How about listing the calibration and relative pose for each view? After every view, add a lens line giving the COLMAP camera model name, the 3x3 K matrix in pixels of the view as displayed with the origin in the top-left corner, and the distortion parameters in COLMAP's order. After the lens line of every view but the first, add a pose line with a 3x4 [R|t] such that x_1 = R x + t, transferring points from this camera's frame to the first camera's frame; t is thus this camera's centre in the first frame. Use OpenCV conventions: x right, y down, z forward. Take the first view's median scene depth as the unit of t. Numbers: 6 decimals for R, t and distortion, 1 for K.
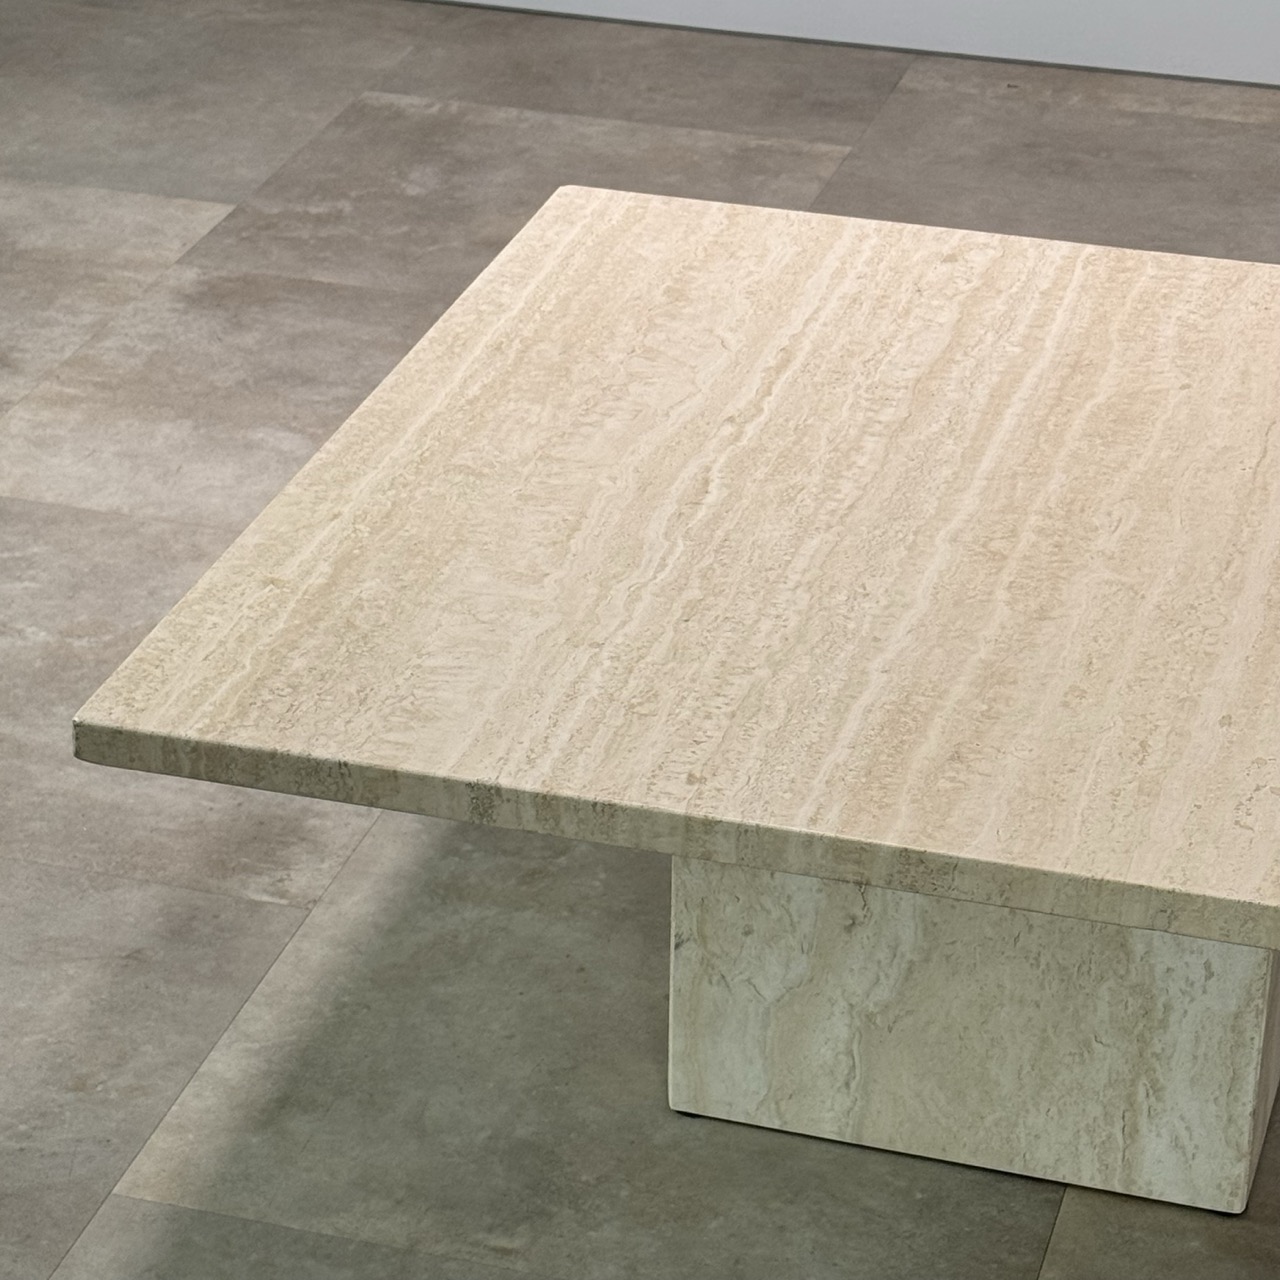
lens RADIAL K [[3720.9, 0, 628.9], [0, 3720.9, 635.5], [0, 0, 1]] dist [0.125436, 0.000000]
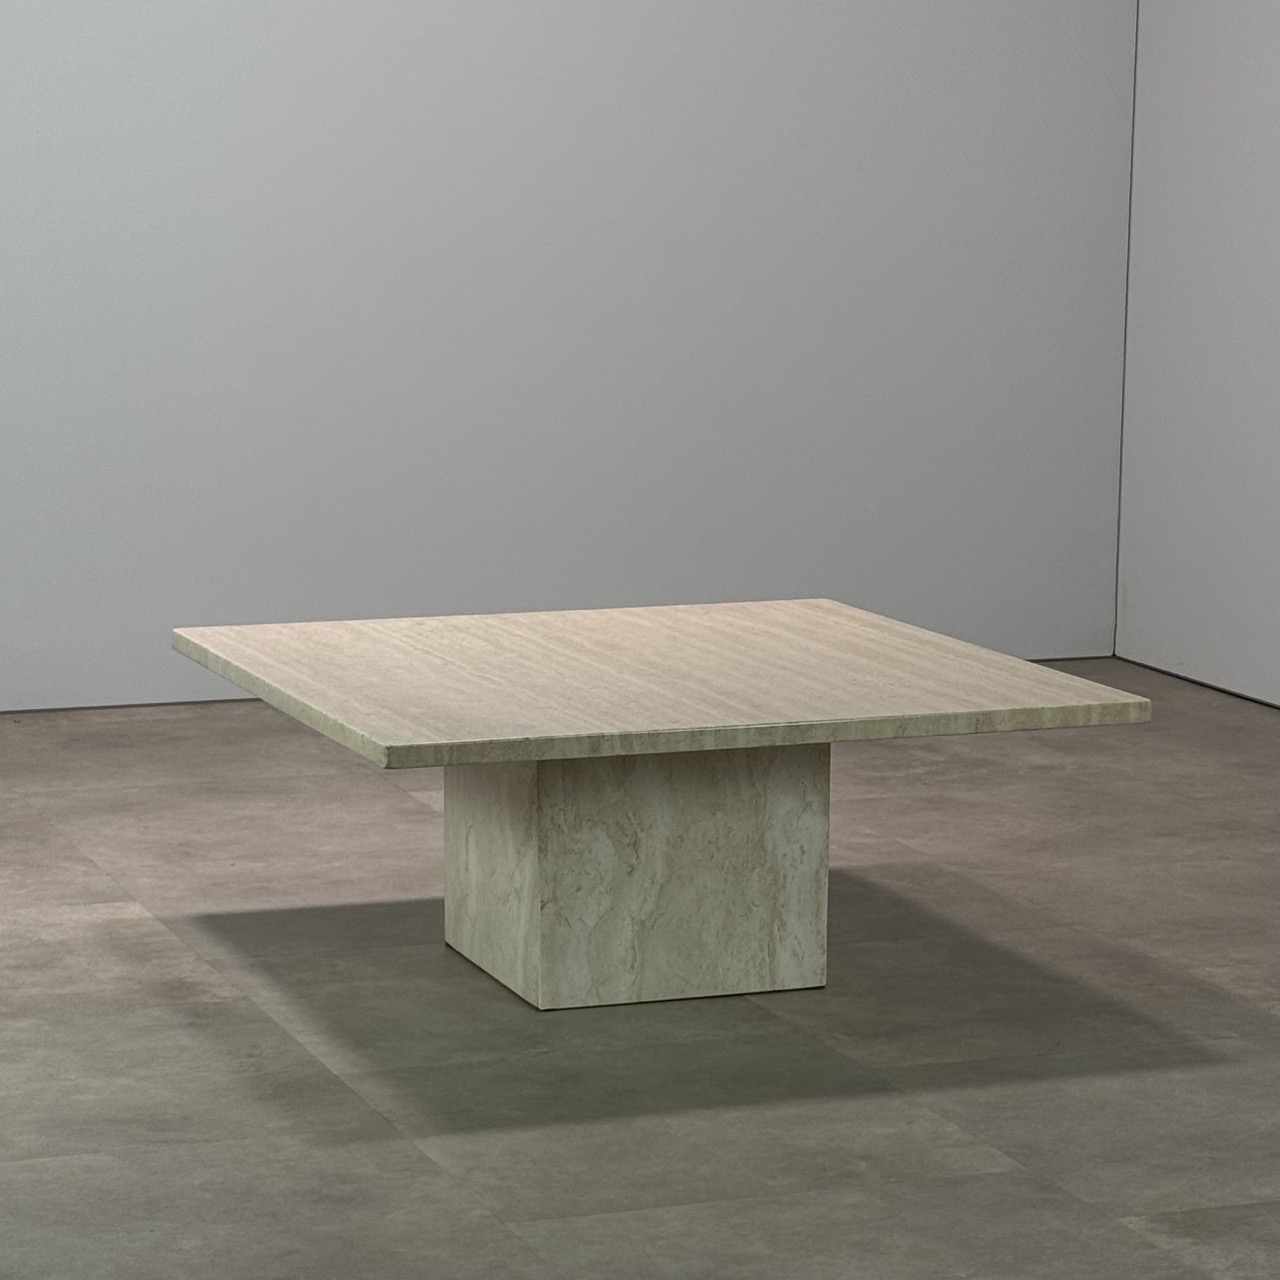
lens RADIAL K [[3720.9, 0, 637.6], [0, 3720.9, 634.8], [0, 0, 1]] dist [0.125436, 0.000000]
pose [[0.796913, -0.098536, 0.596004, -1.065702], [0.274674, 0.937826, -0.212217, 0.370761], [-0.538037, 0.332826, 0.774431, -0.523904]]
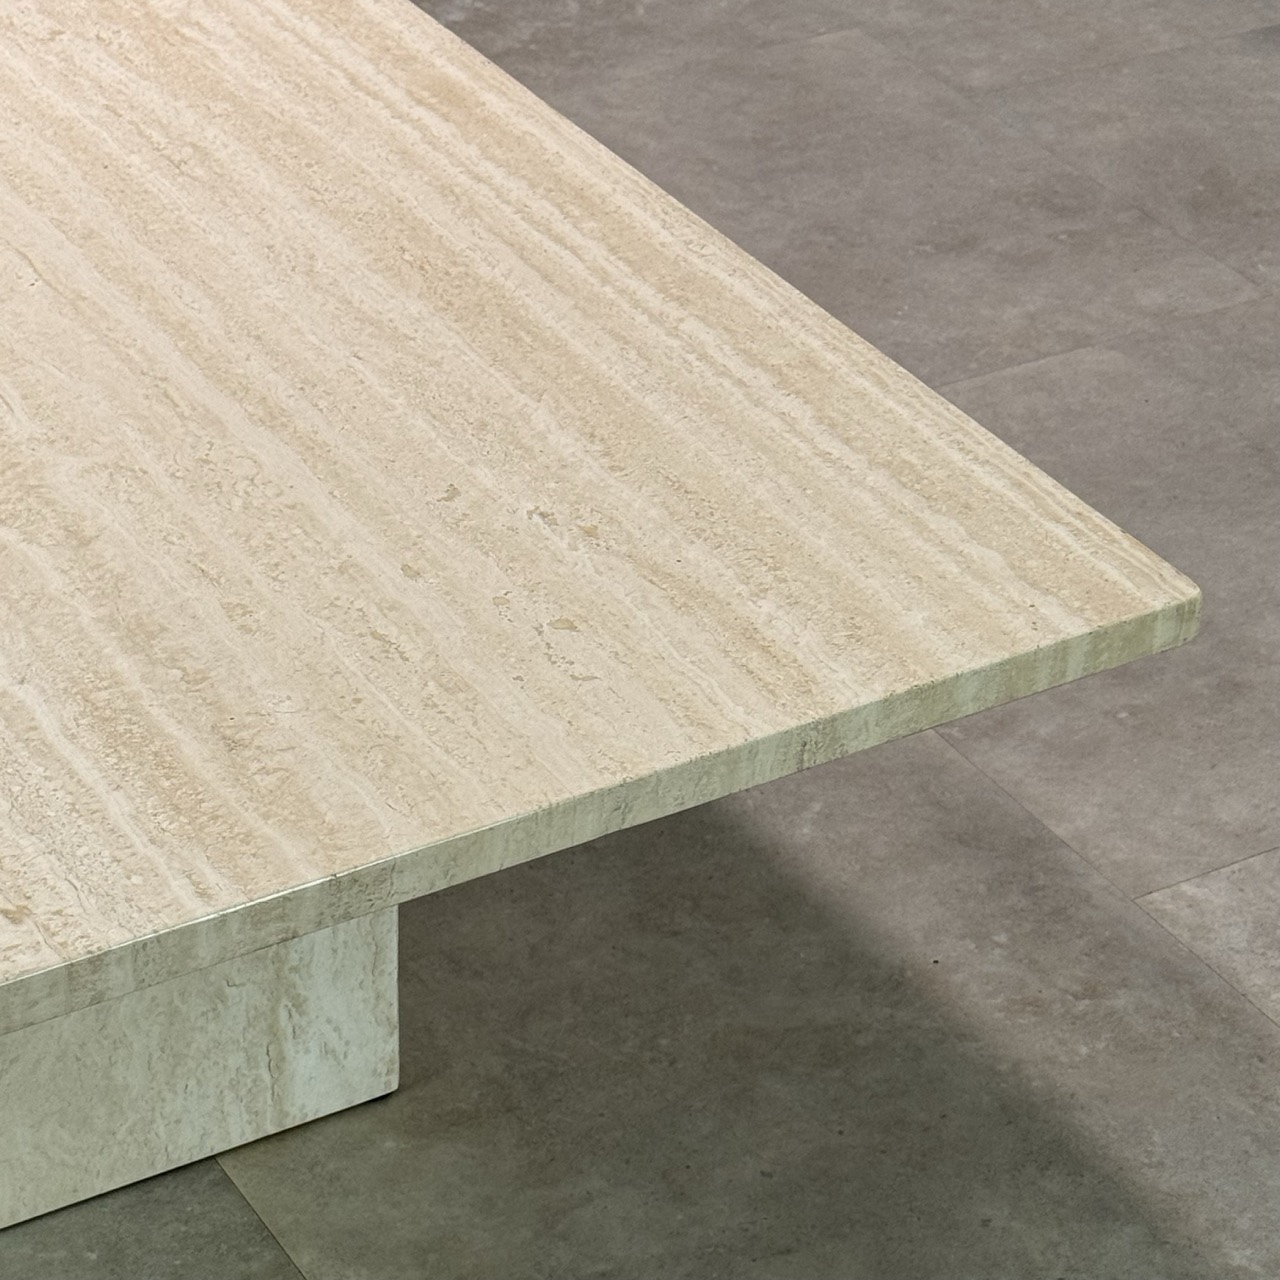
lens RADIAL K [[3720.9, 0, 634.4], [0, 3720.9, 636.8], [0, 0, 1]] dist [0.125436, 0.000000]
pose [[0.681910, -0.392892, 0.616956, -0.295747], [0.313659, 0.919068, 0.238602, -0.133356], [-0.660769, 0.030809, 0.749956, 0.308034]]
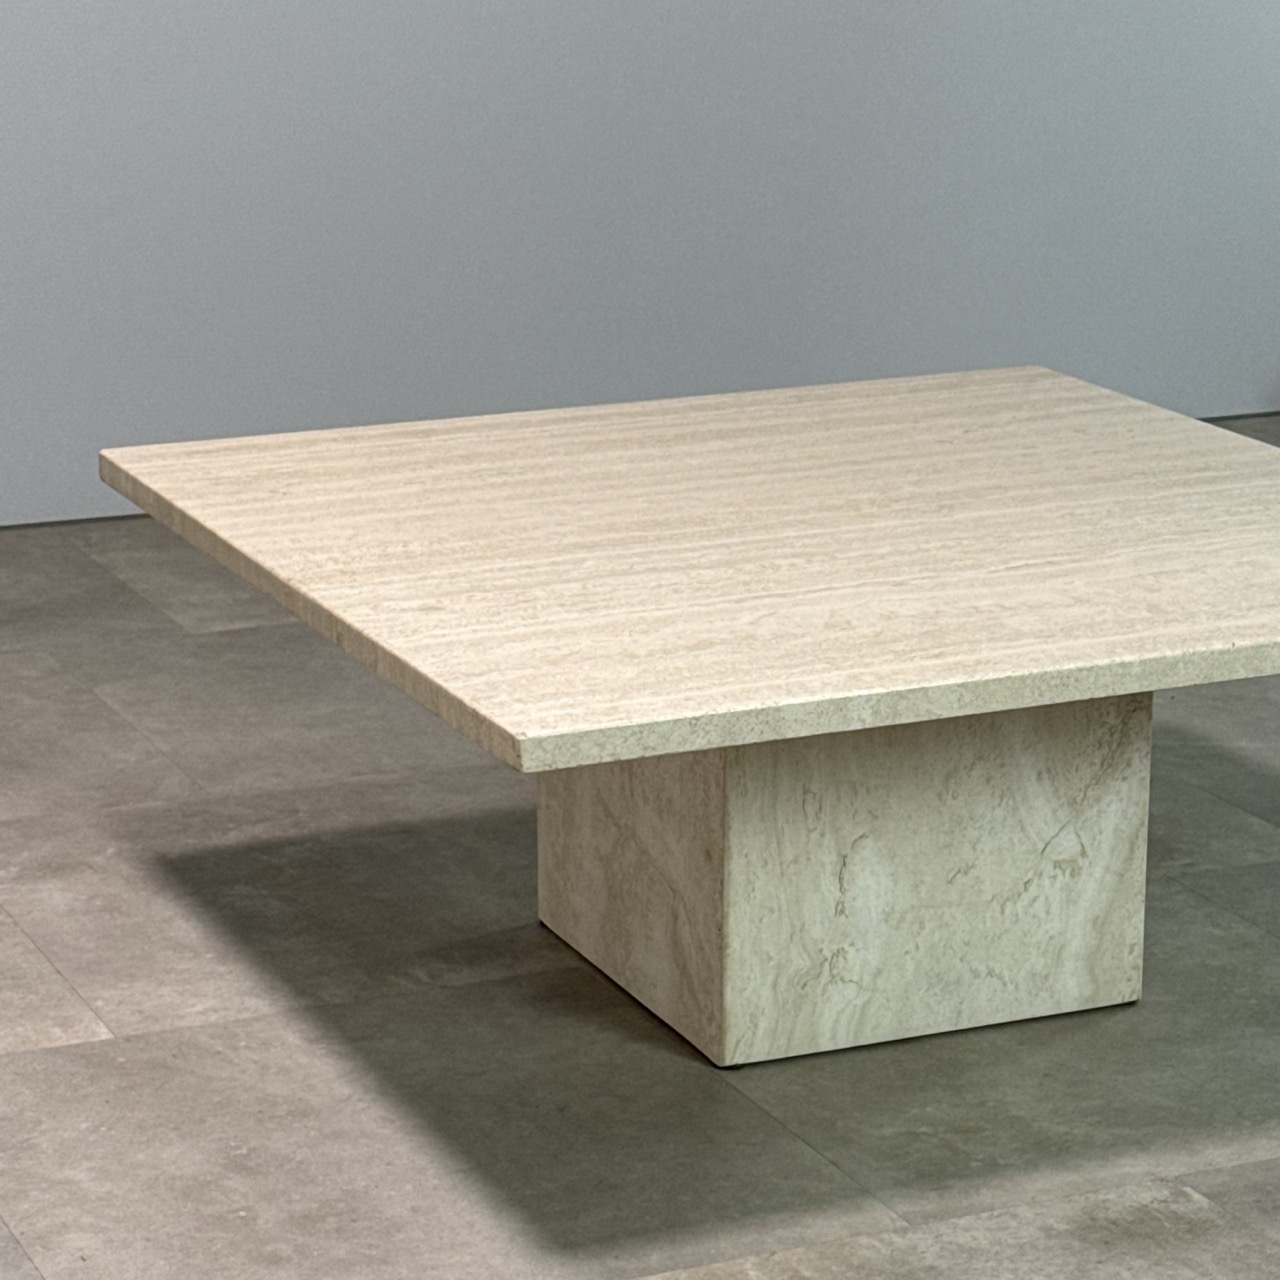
lens RADIAL K [[3720.9, 0, 637.9], [0, 3720.9, 640.1], [0, 0, 1]] dist [0.125436, 0.000000]
pose [[-0.650737, -0.218611, 0.727152, -0.789375], [0.325470, 0.784911, 0.527242, -0.705380], [-0.686010, 0.579762, -0.439620, 1.659340]]
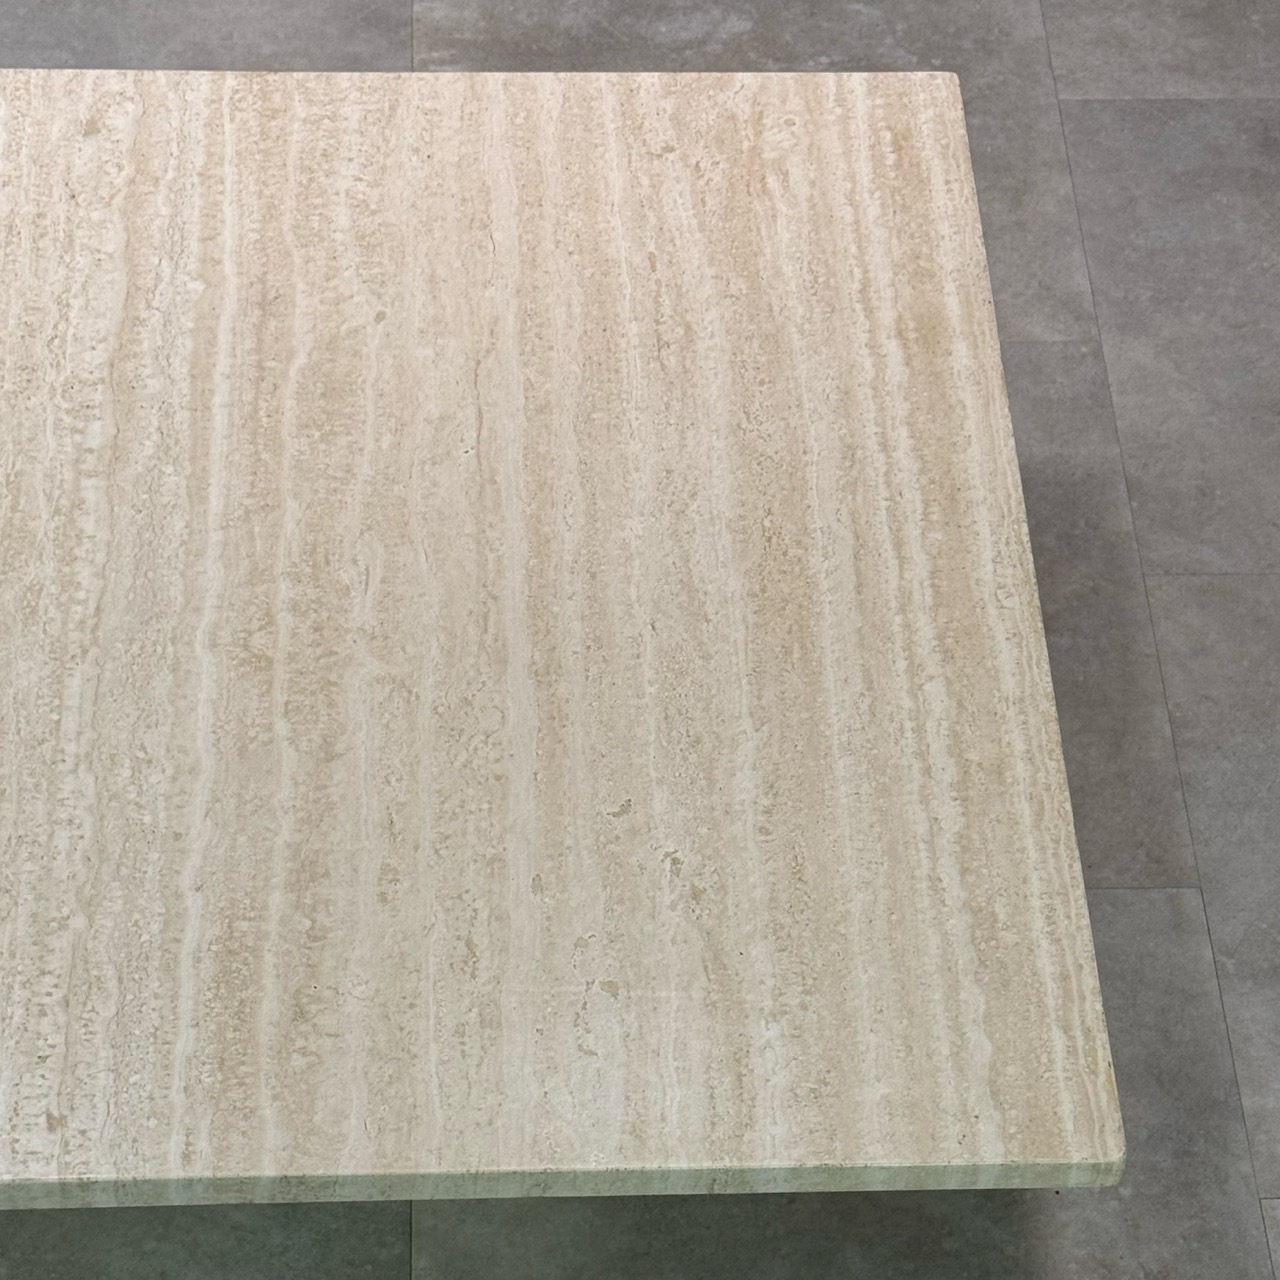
lens RADIAL K [[3561.7, 0, 662.1], [0, 3561.7, 656.9], [0, 0, 1]] dist [0.140936, 0.000000]
pose [[0.947390, -0.226365, 0.226299, -0.015305], [0.122281, 0.909339, 0.397681, -0.383643], [-0.295803, -0.349087, 0.889179, 0.118873]]
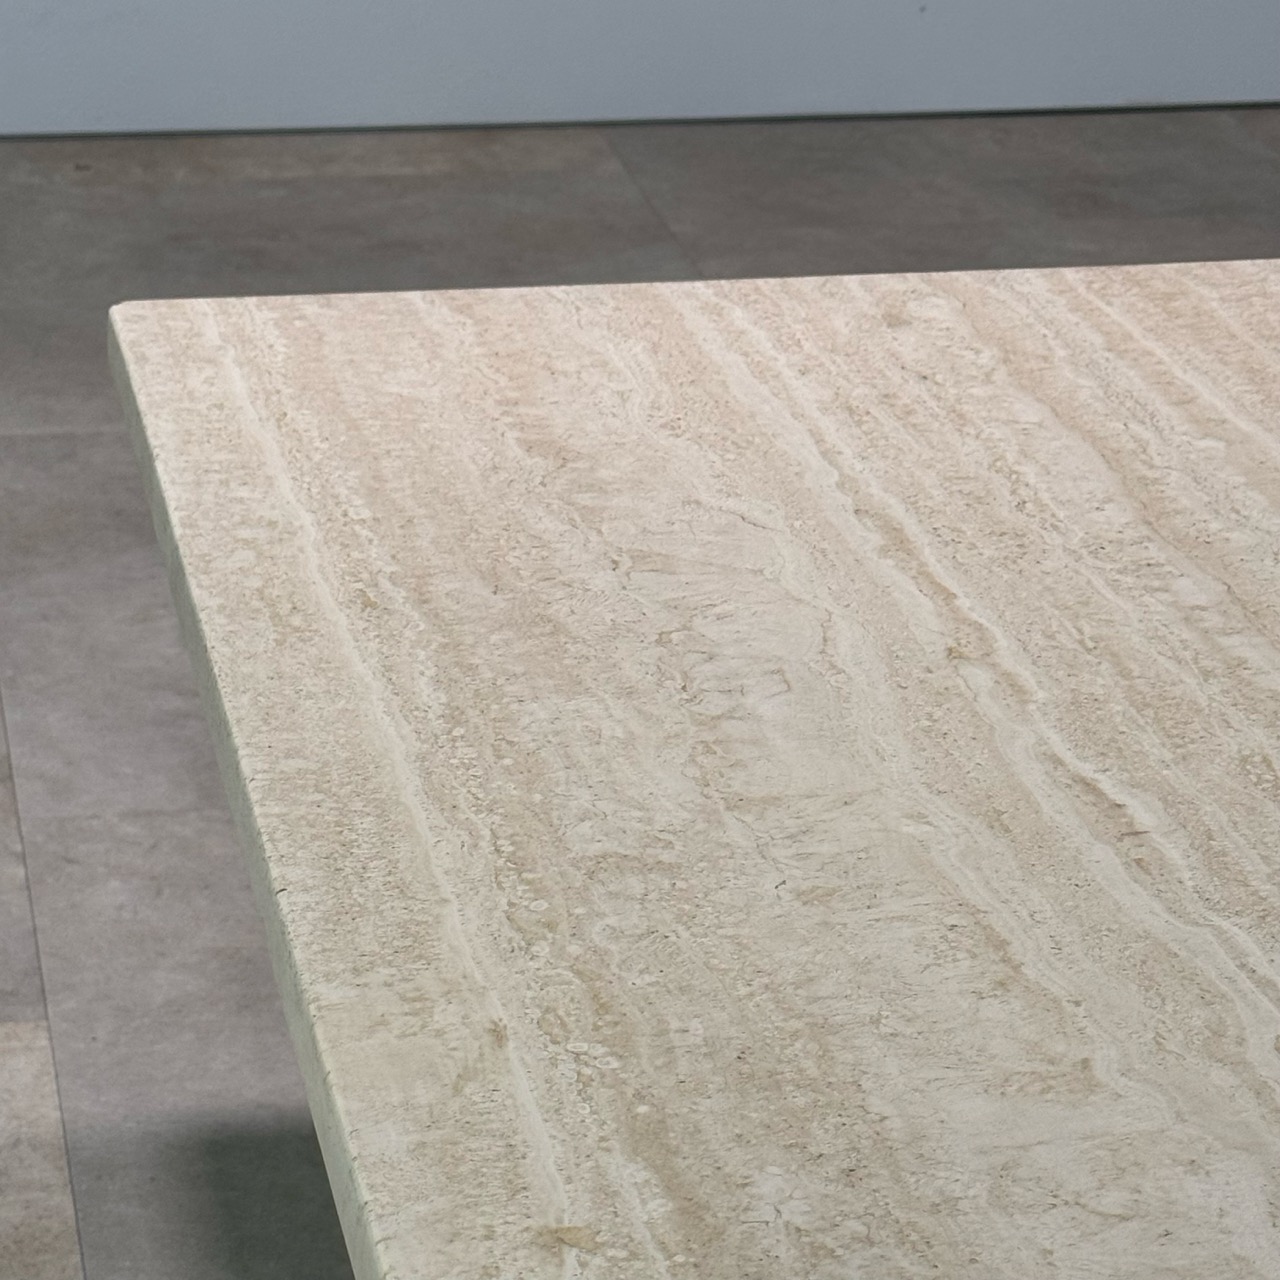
lens RADIAL K [[3720.9, 0, 644.8], [0, 3720.9, 644.7], [0, 0, 1]] dist [0.125436, 0.000000]
pose [[0.878770, -0.178290, 0.442691, -0.244244], [0.197696, 0.980261, 0.002353, -0.073239], [-0.434372, 0.085450, 0.896671, 0.609745]]
